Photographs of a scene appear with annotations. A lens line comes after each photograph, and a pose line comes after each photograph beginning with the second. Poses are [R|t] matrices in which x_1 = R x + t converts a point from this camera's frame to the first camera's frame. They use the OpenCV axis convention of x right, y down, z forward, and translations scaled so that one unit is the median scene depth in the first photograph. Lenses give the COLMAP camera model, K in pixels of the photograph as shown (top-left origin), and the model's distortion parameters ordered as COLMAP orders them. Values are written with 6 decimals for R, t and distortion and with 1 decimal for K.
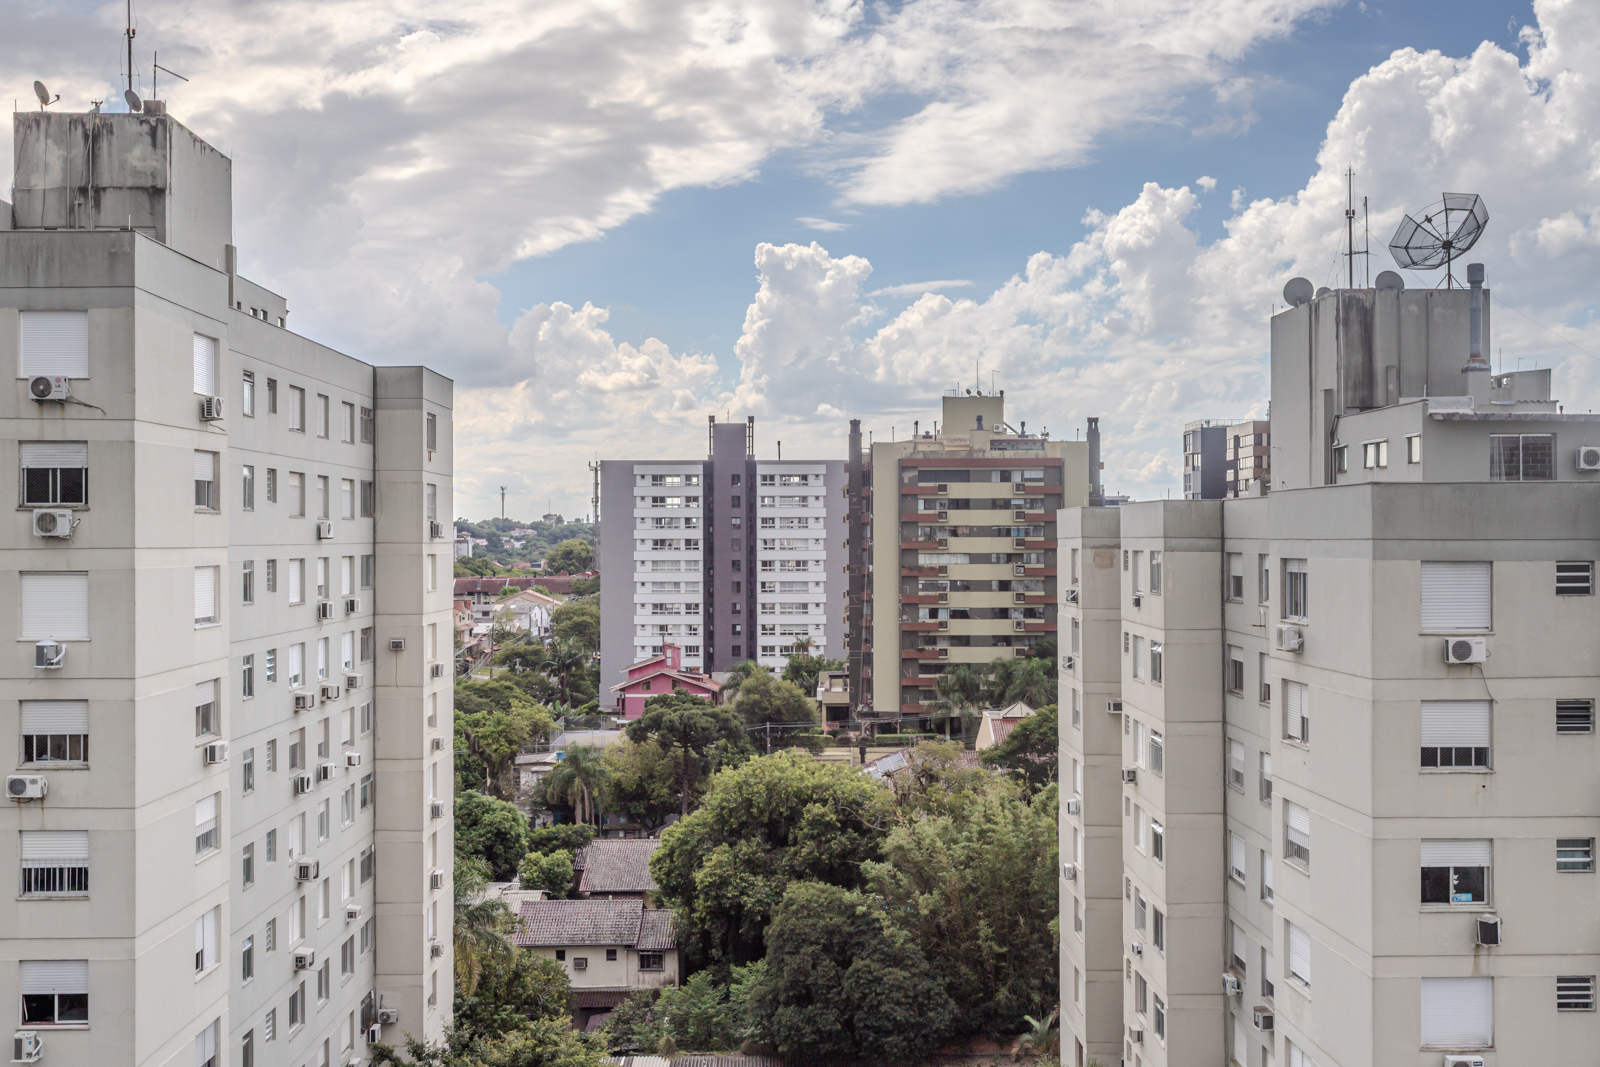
lens RADIAL K [[1785.9, 0, 805.0], [0, 1785.9, 527.5], [0, 0, 1]] dist [0.023670, 0.000000]
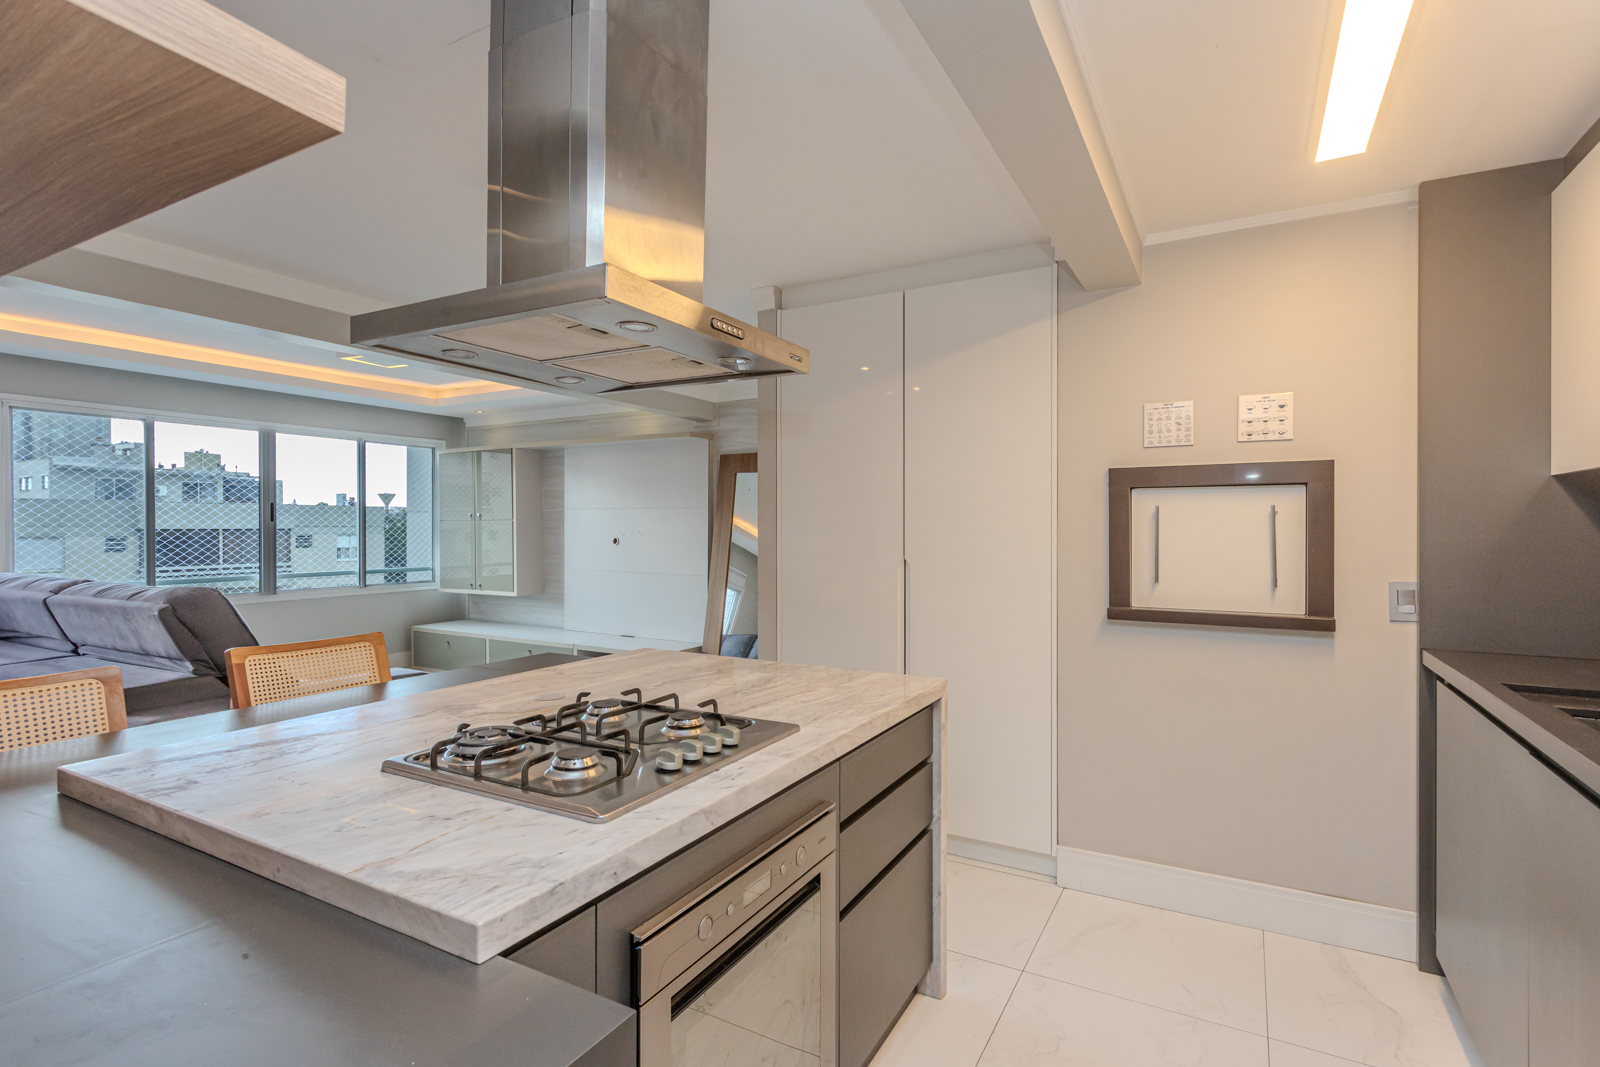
lens RADIAL K [[756.7, 0, 806.7], [0, 756.7, 523.8], [0, 0, 1]] dist [-0.000271, 0.002273]
pose [[0.510877, 0.007605, 0.859620, 0.048339], [-0.006198, 0.999967, -0.005163, 0.001744], [-0.859631, -0.002690, 0.510907, -0.145300]]
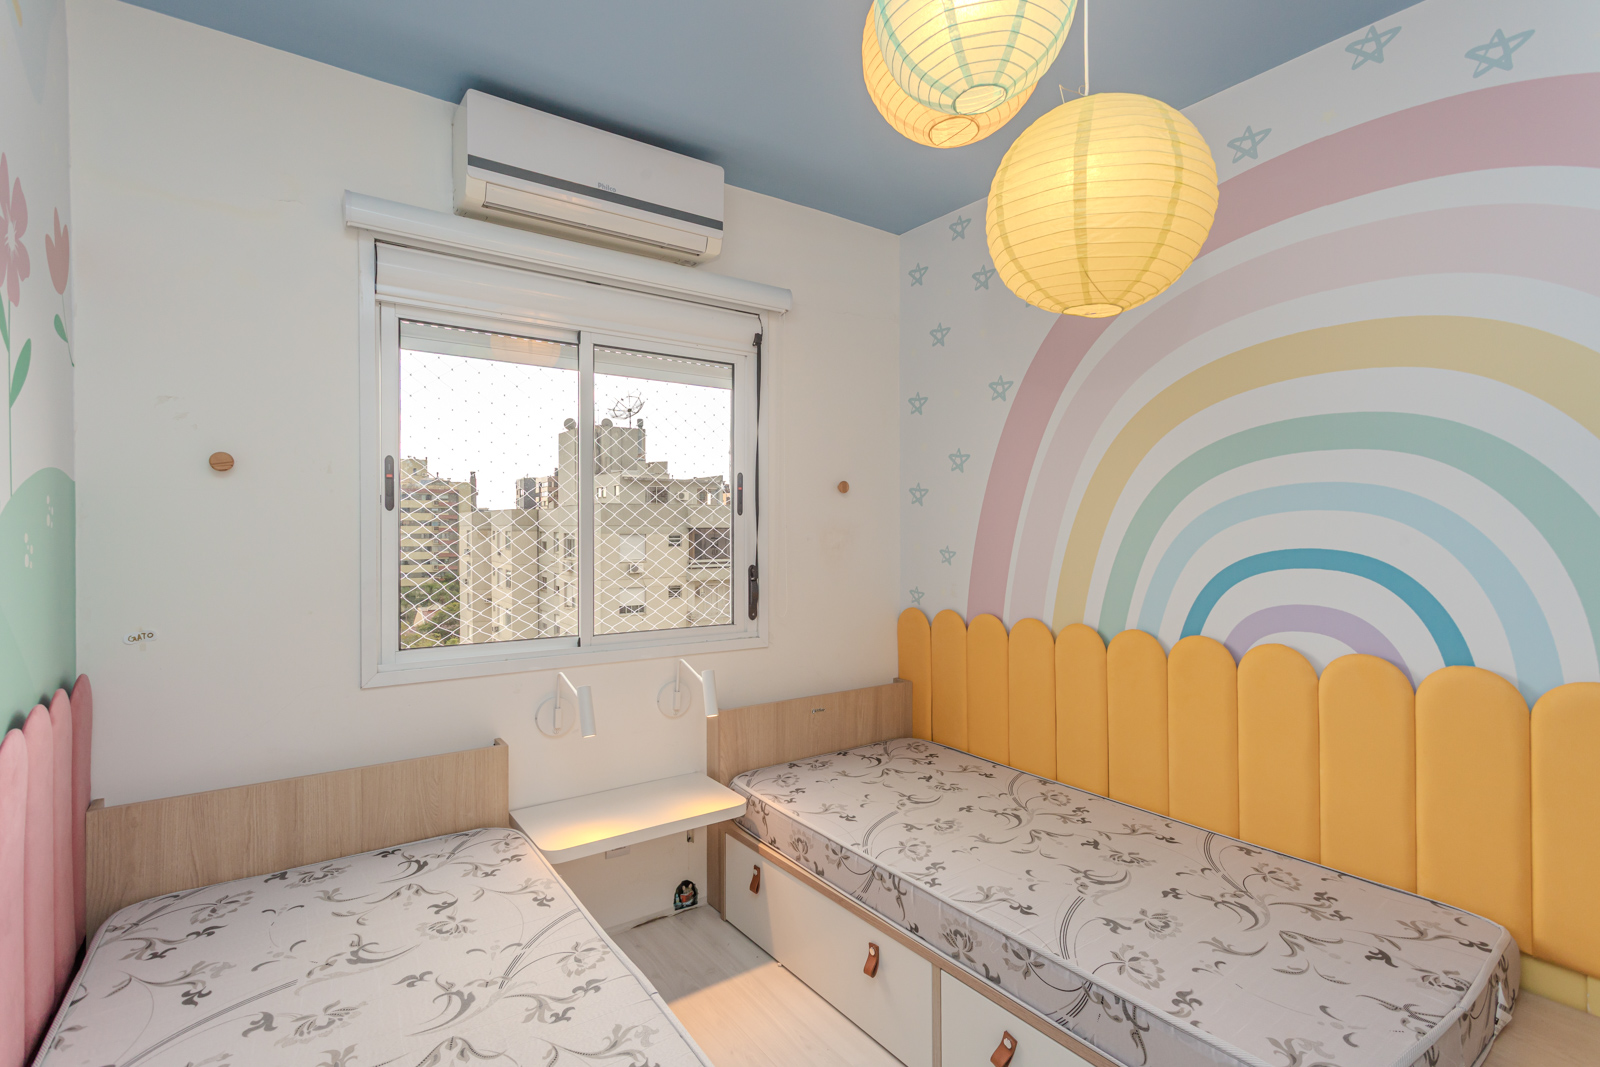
lens RADIAL K [[756.7, 0, 808.1], [0, 756.7, 533.5], [0, 0, 1]] dist [-0.000271, 0.002273]
pose [[0.837560, -0.002887, 0.546338, -0.016808], [-0.005051, 0.999902, 0.013027, 0.002013], [-0.546322, -0.013671, 0.837464, -0.041110]]
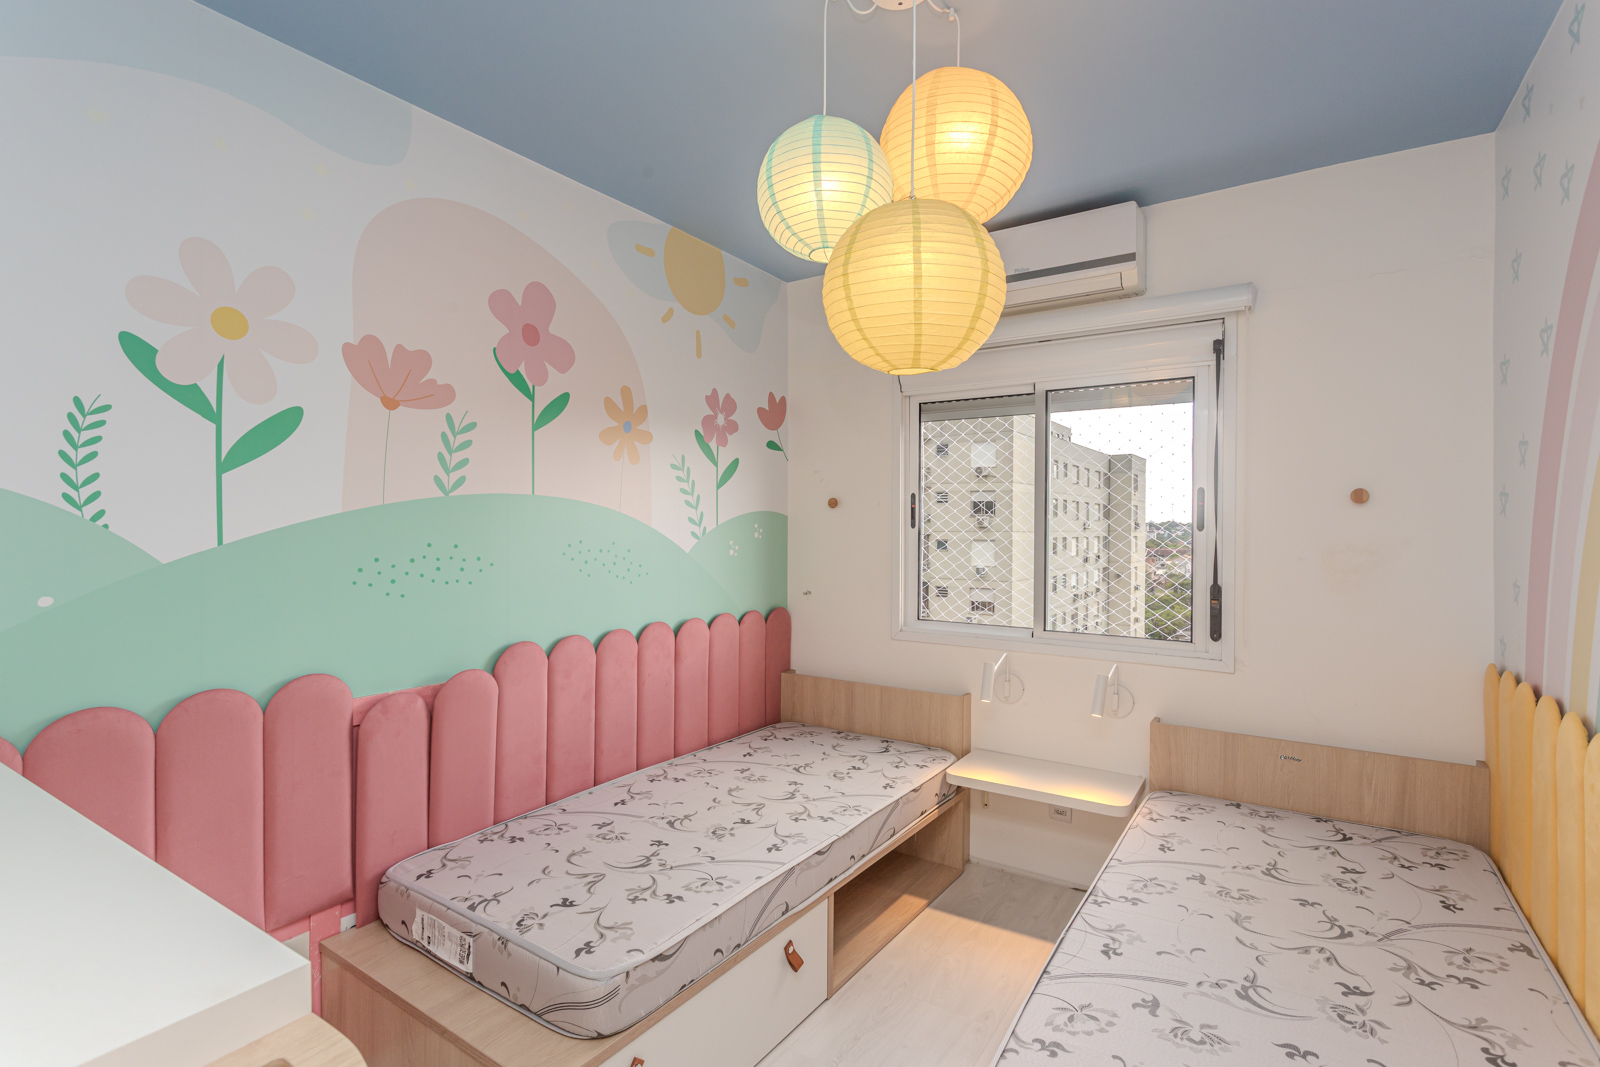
lens RADIAL K [[756.7, 0, 800.8], [0, 756.7, 534.0], [0, 0, 1]] dist [-0.000271, 0.002273]
pose [[0.812036, 0.011610, -0.583491, 0.012437], [-0.004558, 0.999898, 0.013552, 0.001180], [0.583589, -0.008345, 0.812006, -0.050414]]
